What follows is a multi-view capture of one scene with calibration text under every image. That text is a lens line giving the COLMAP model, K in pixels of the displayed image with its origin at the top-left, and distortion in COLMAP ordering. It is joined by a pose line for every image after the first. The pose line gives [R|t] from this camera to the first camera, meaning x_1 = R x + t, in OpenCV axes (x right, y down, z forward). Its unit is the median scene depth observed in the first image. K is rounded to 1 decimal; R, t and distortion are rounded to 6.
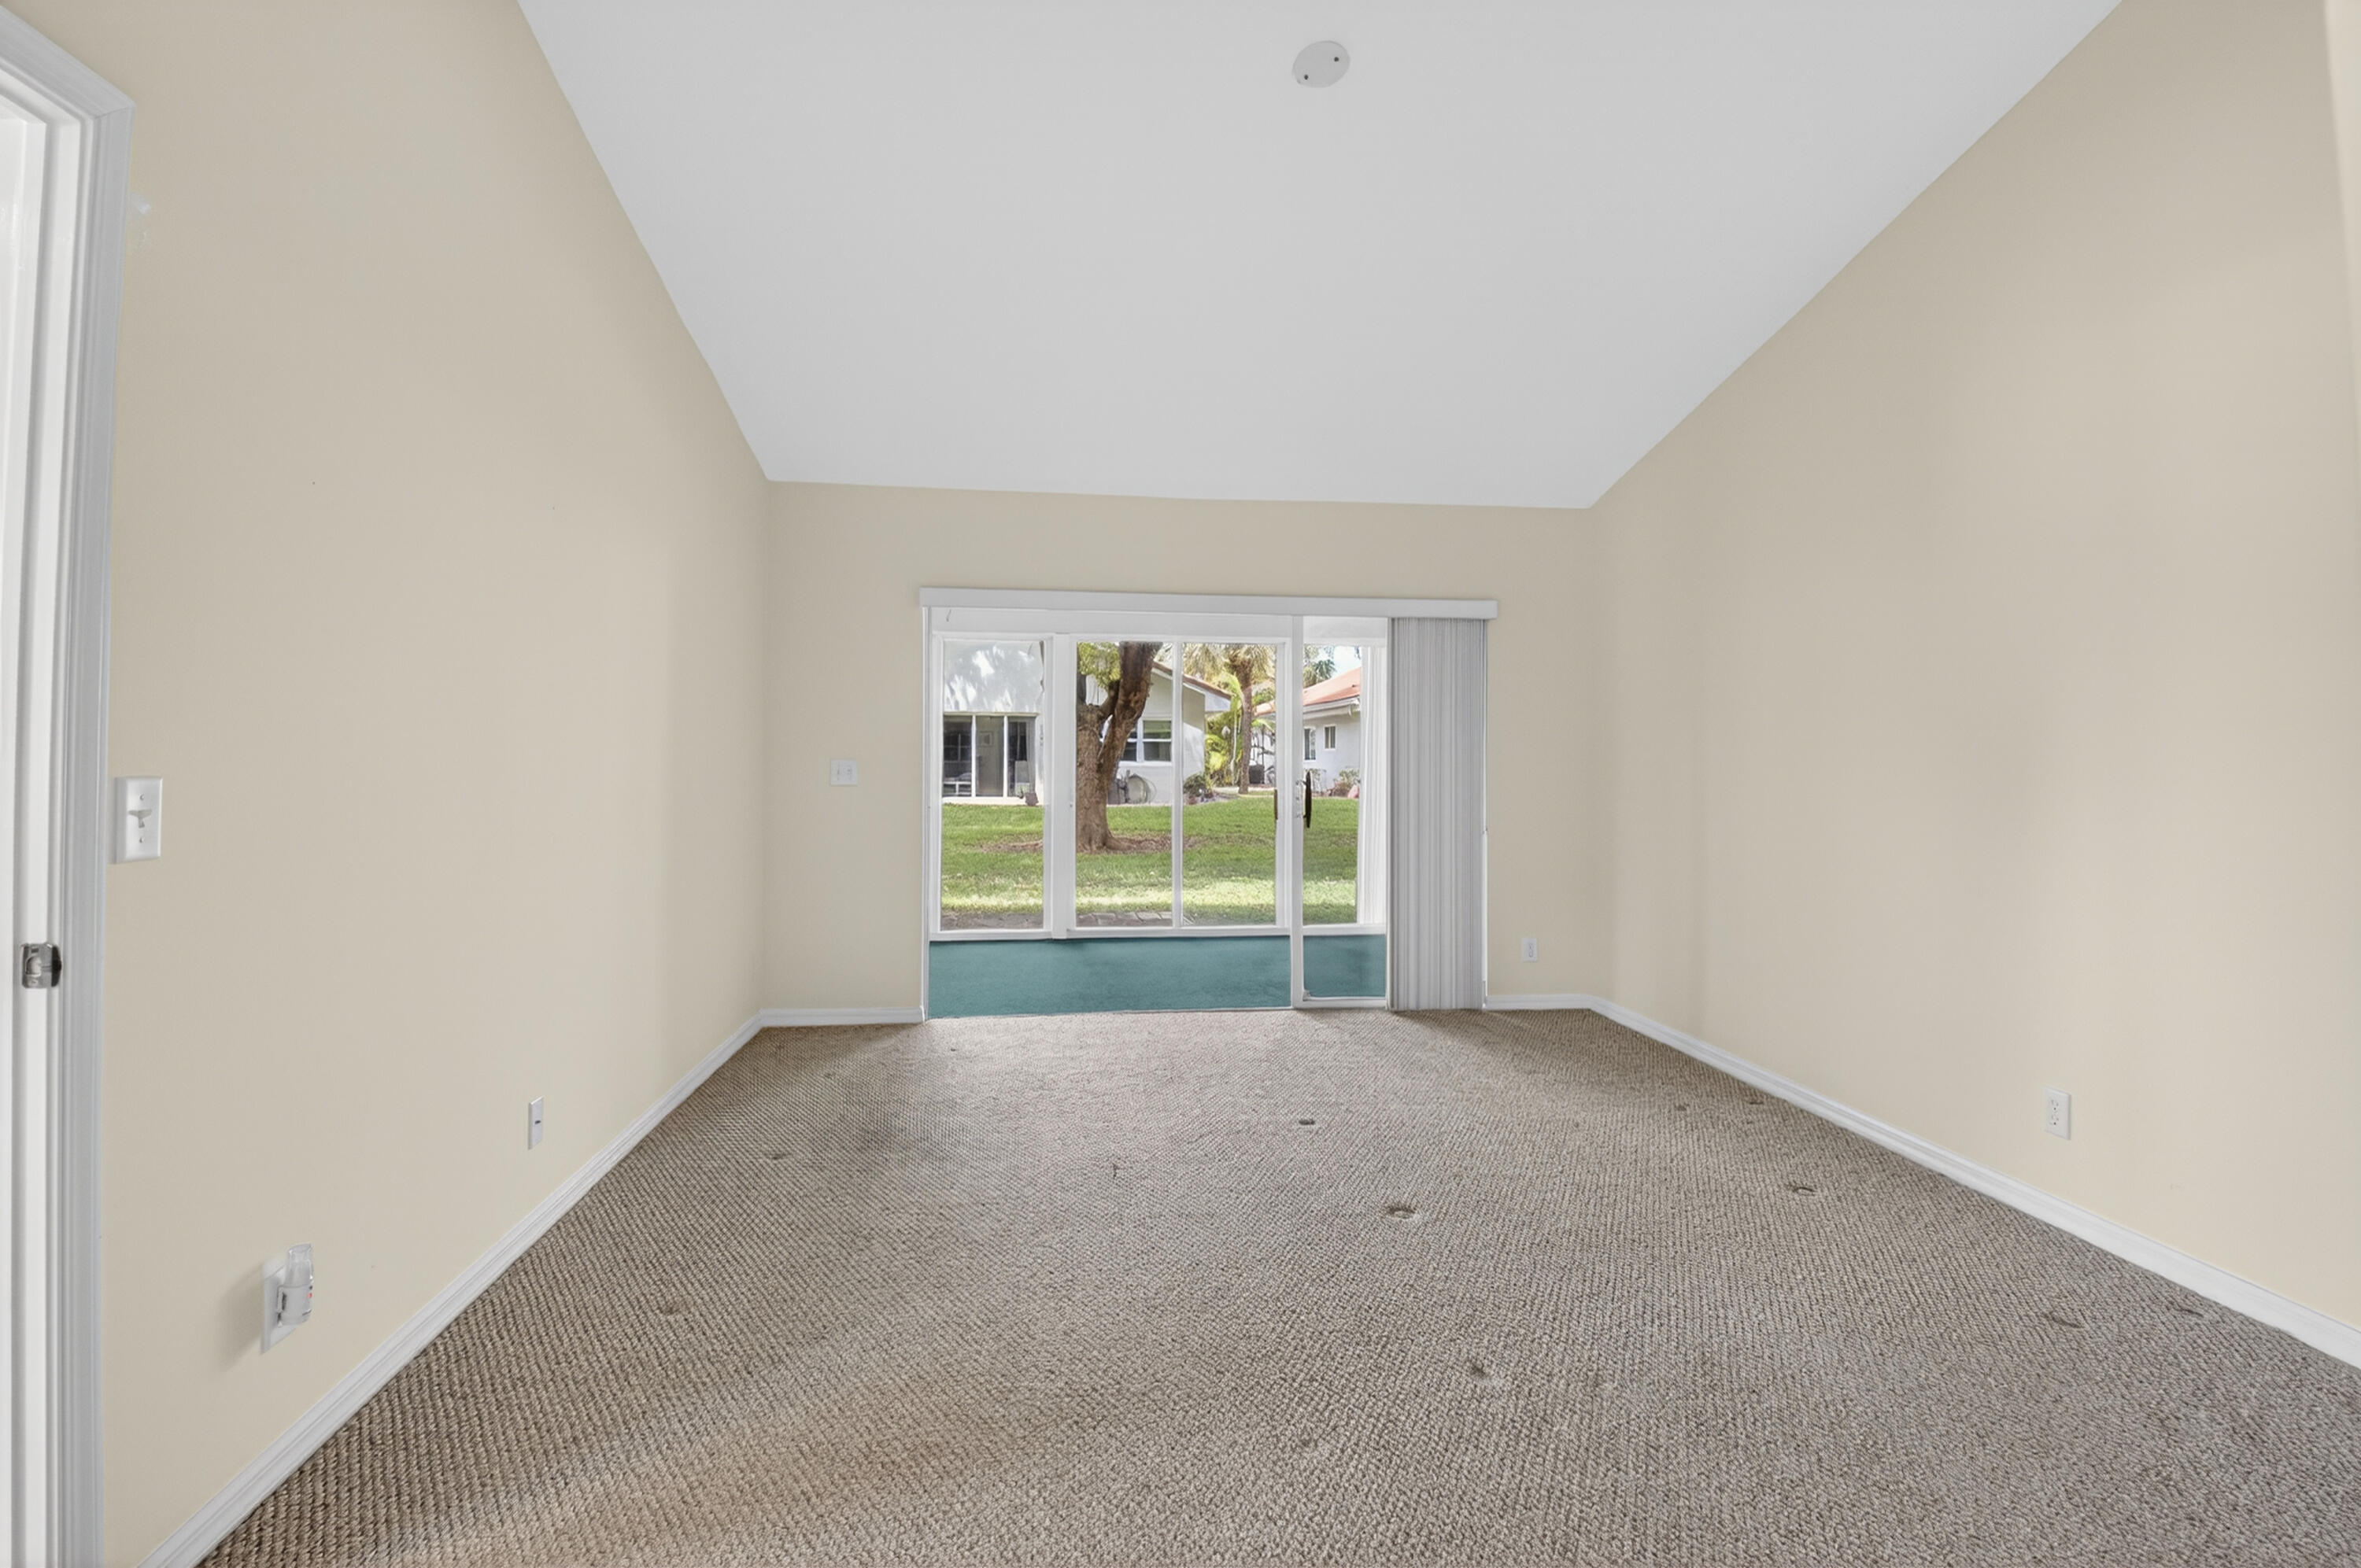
lens RADIAL K [[1040.7, 0, 1191.9], [0, 1040.7, 769.3], [0, 0, 1]] dist [0.018596, -0.035223]
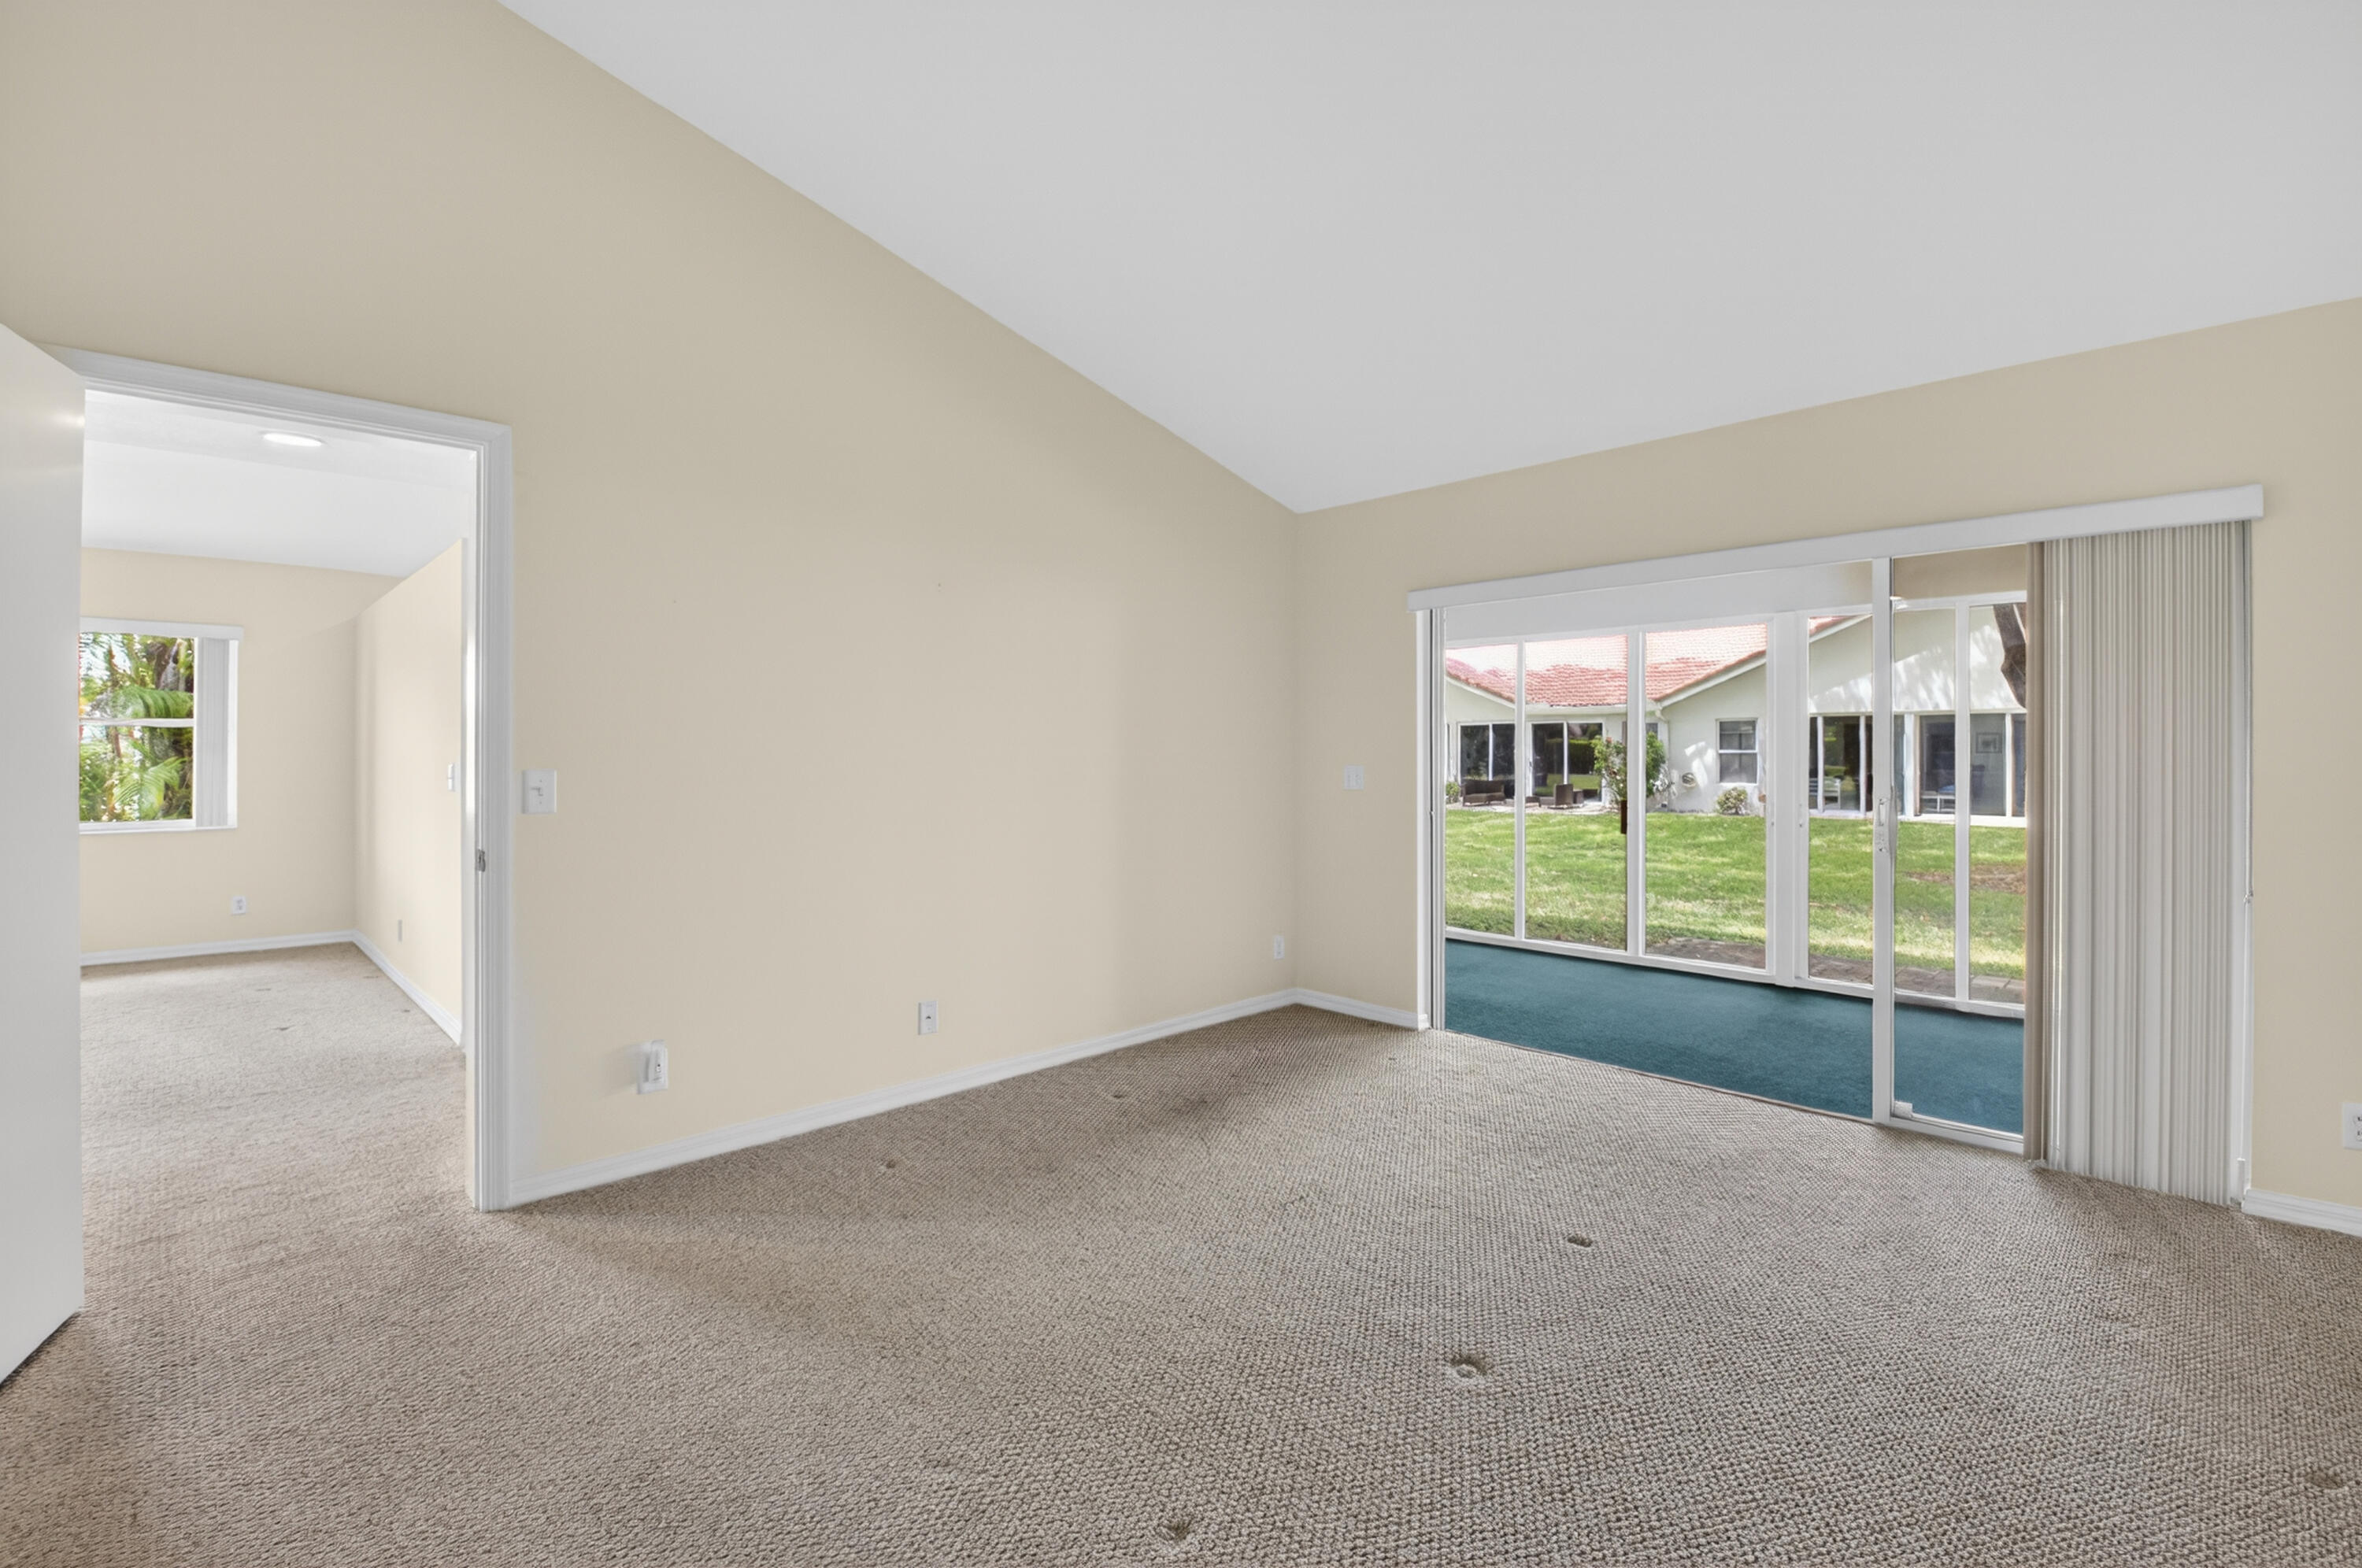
lens RADIAL K [[1028.7, 0, 1199.4], [0, 1028.7, 765.2], [0, 0, 1]] dist [0.013244, -0.023020]
pose [[0.614521, 0.001056, -0.788900, 0.367536], [-0.010883, 0.999915, -0.007138, -0.000888], [0.788825, 0.012972, 0.614481, 0.214367]]
